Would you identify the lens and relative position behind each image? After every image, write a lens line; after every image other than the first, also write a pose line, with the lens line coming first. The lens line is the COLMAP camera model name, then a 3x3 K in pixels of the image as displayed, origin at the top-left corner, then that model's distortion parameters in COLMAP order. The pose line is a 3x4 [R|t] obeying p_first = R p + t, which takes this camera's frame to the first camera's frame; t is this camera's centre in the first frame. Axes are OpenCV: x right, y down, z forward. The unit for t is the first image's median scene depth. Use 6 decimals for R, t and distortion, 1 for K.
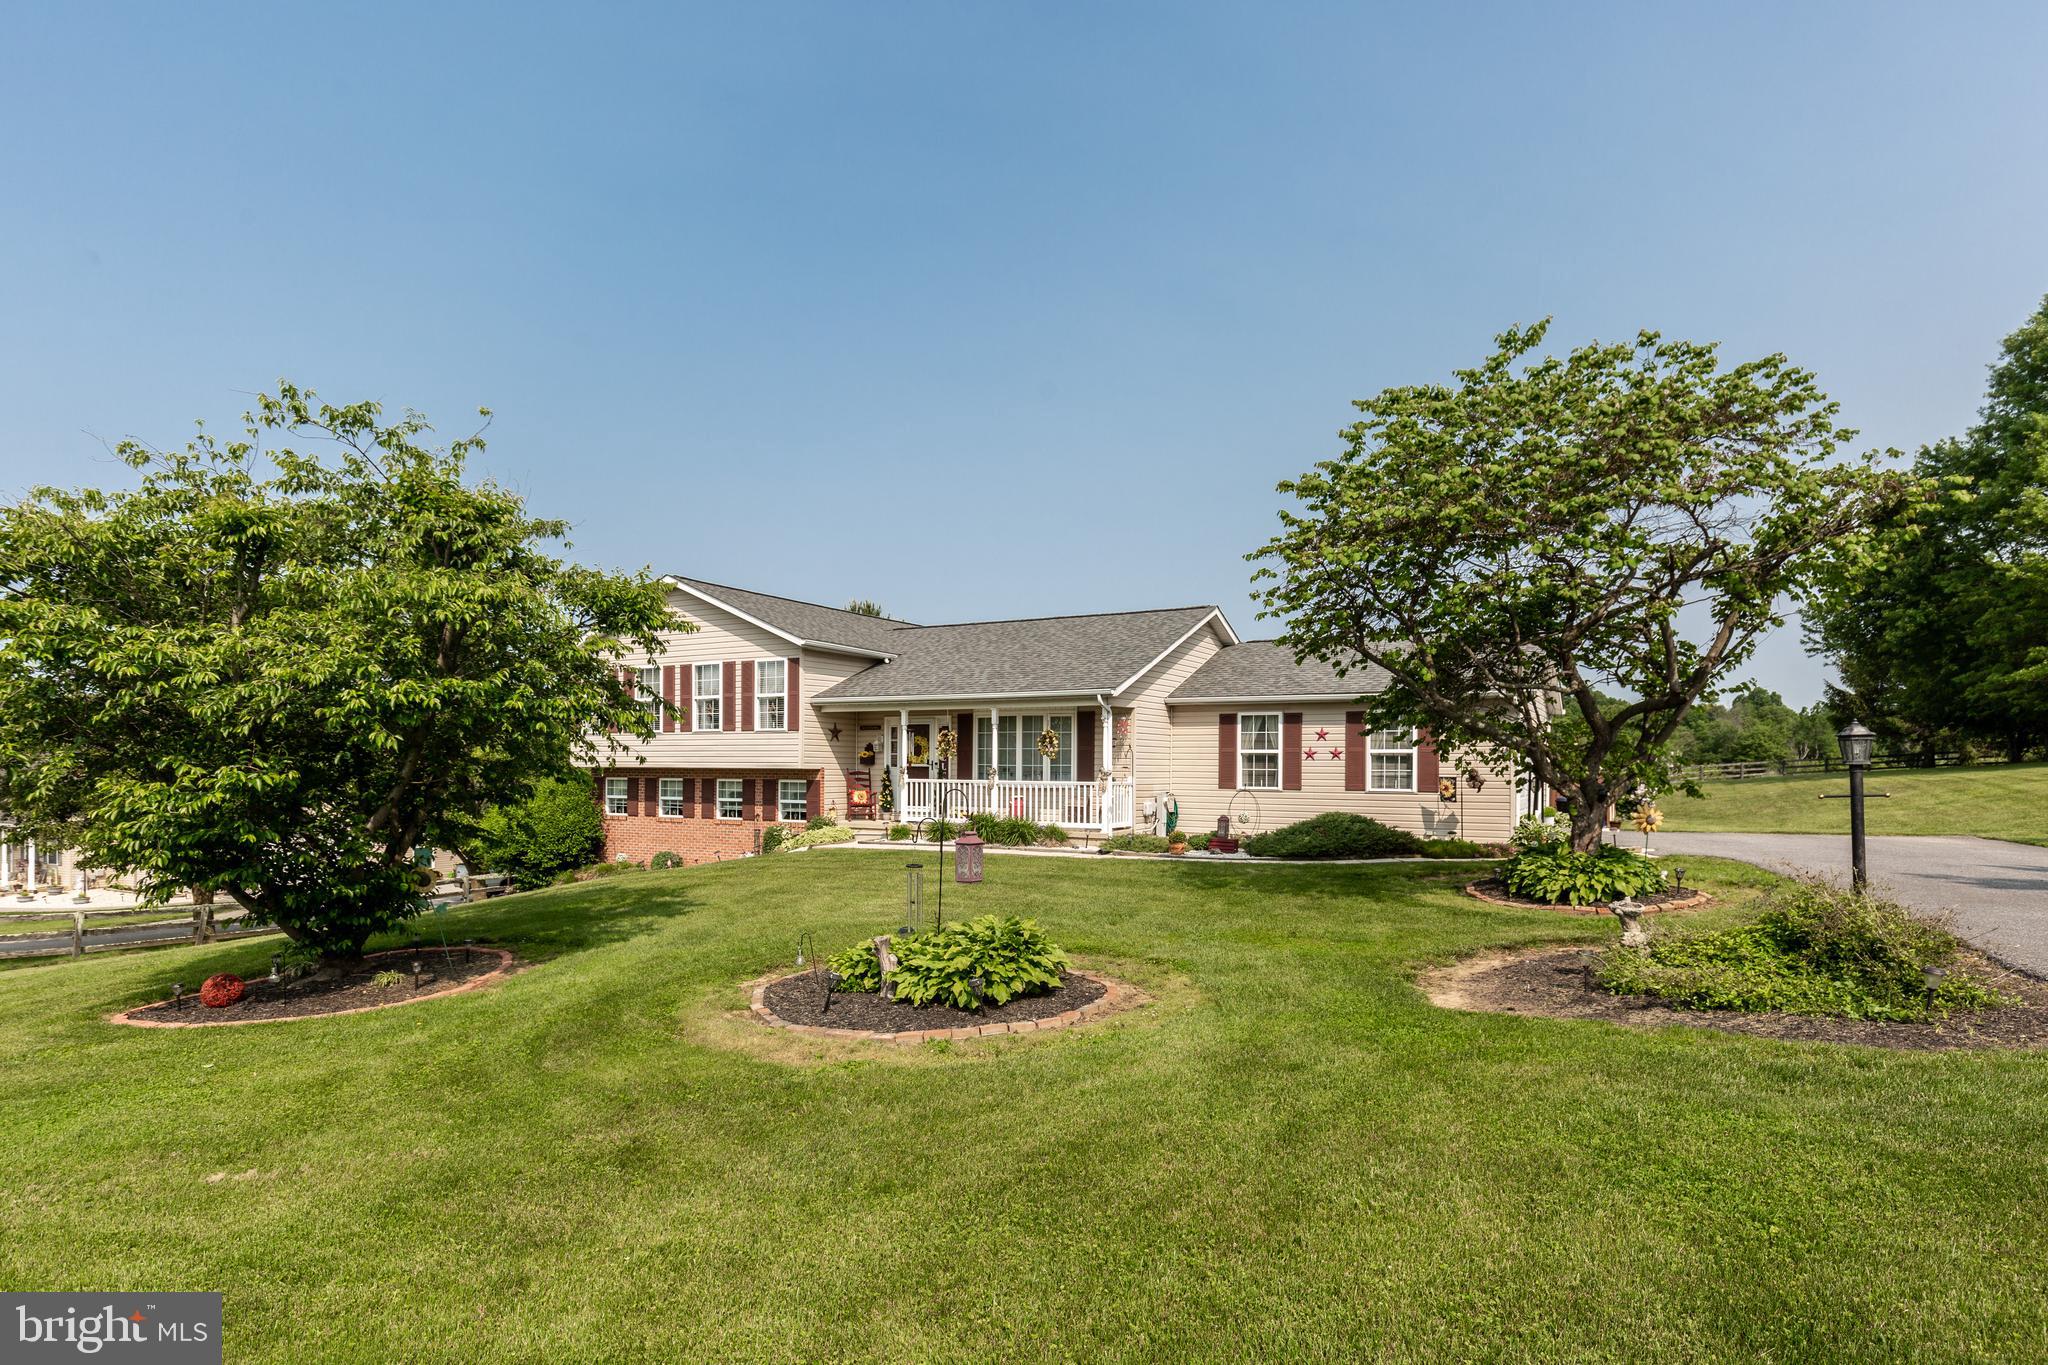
lens RADIAL K [[1106.7, 0, 1023.3], [0, 1106.7, 766.1], [0, 0, 1]] dist [0.000157, 0.000018]
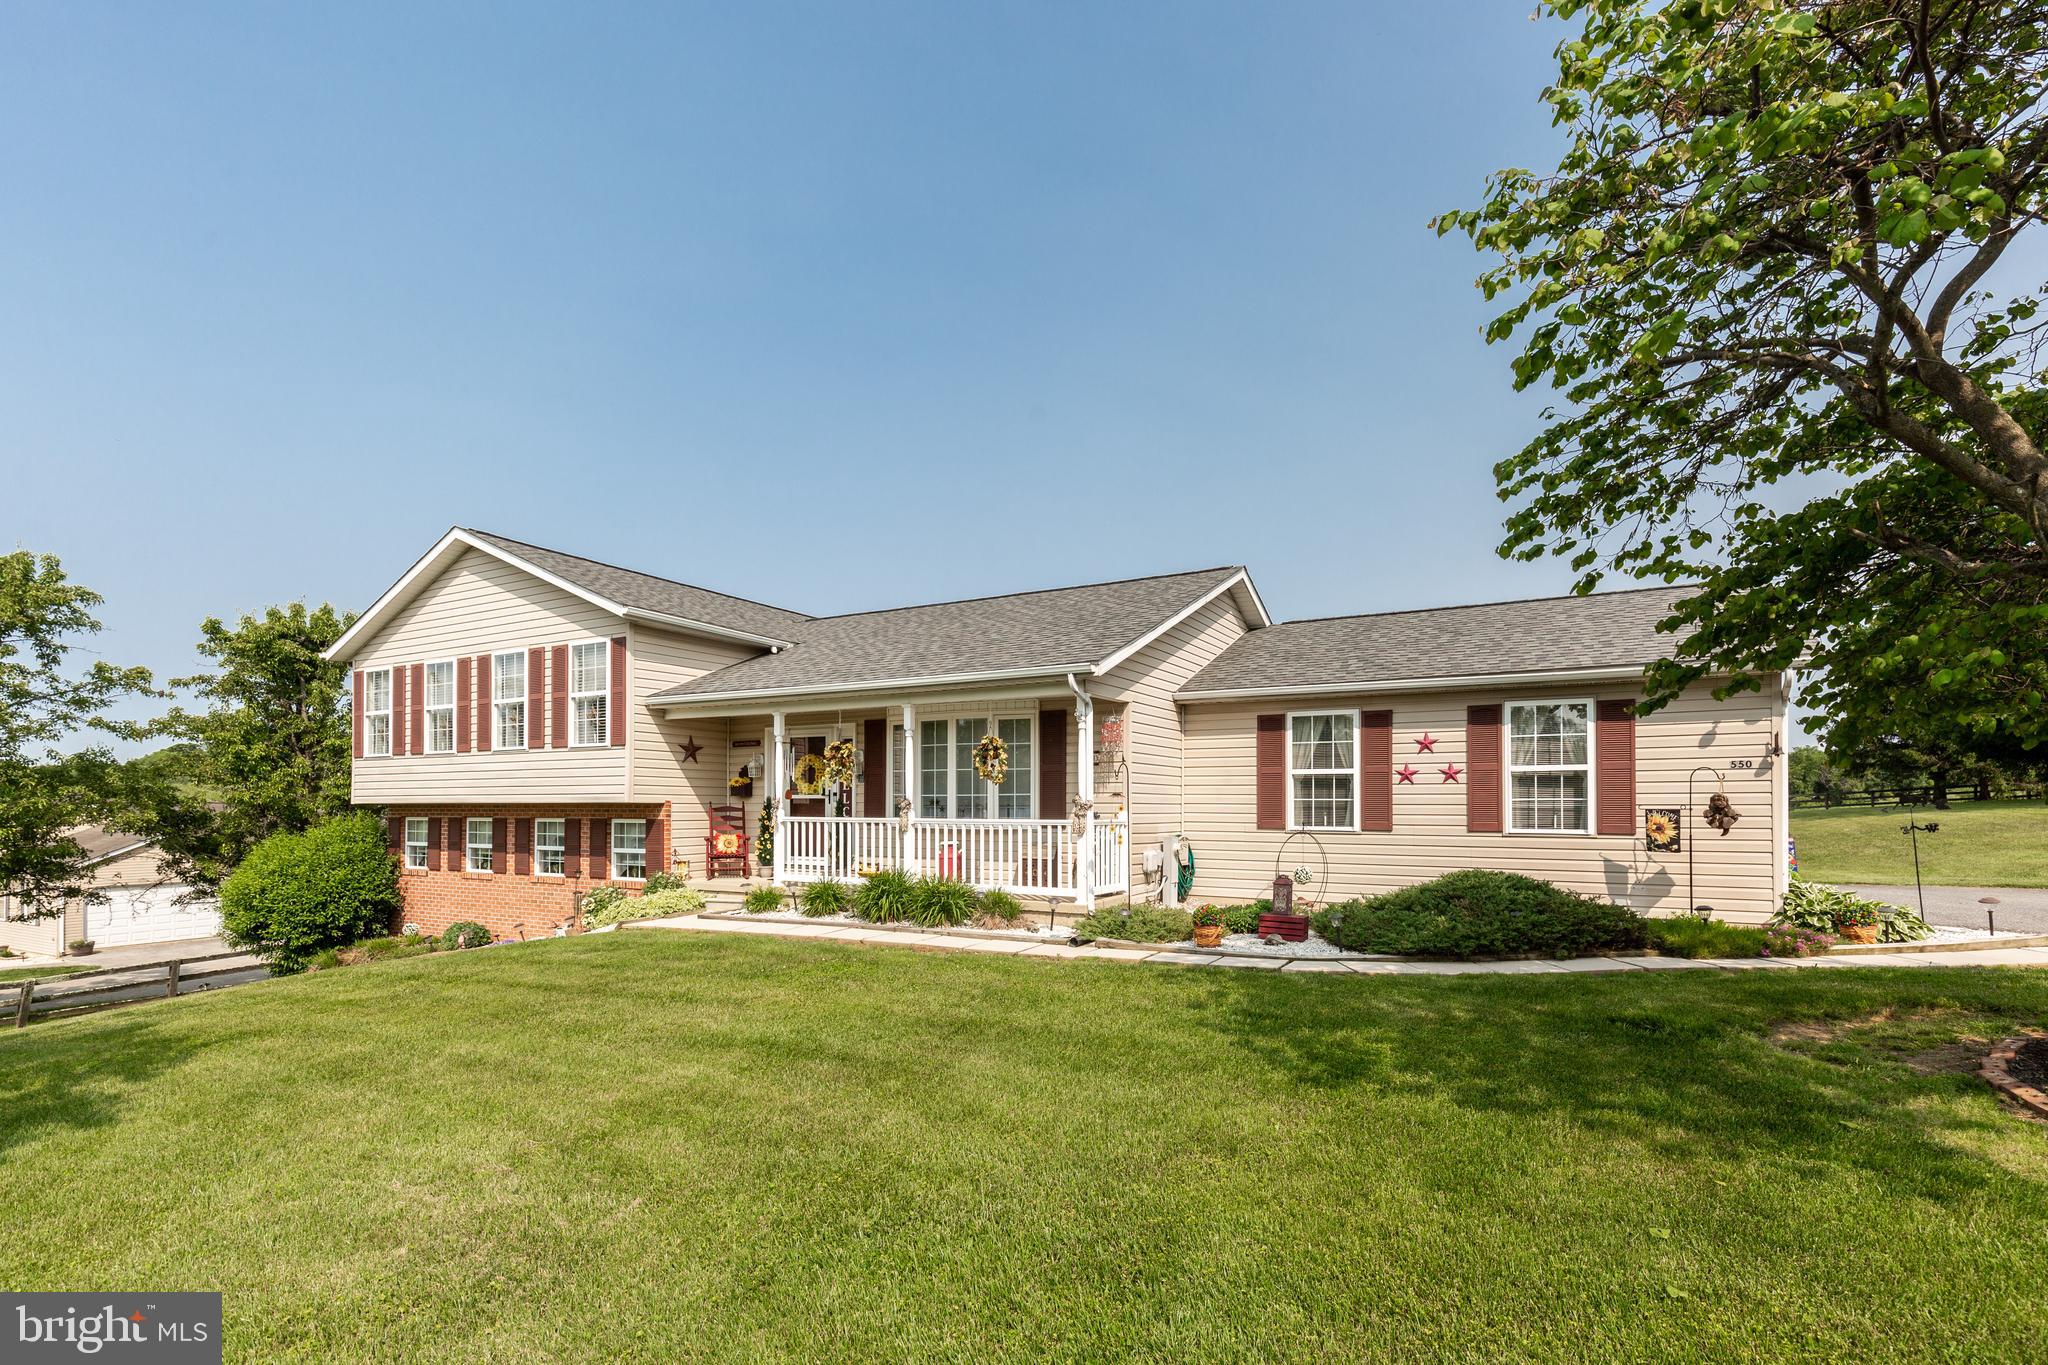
lens RADIAL K [[954.9, 0, 1024.2], [0, 954.9, 789.2], [0, 0, 1]] dist [0.027750, 0.000062]
pose [[0.999980, -0.004397, 0.004652, 0.036164], [0.004483, 0.999816, -0.018675, 0.006389], [-0.004569, 0.018696, 0.999815, 0.431853]]
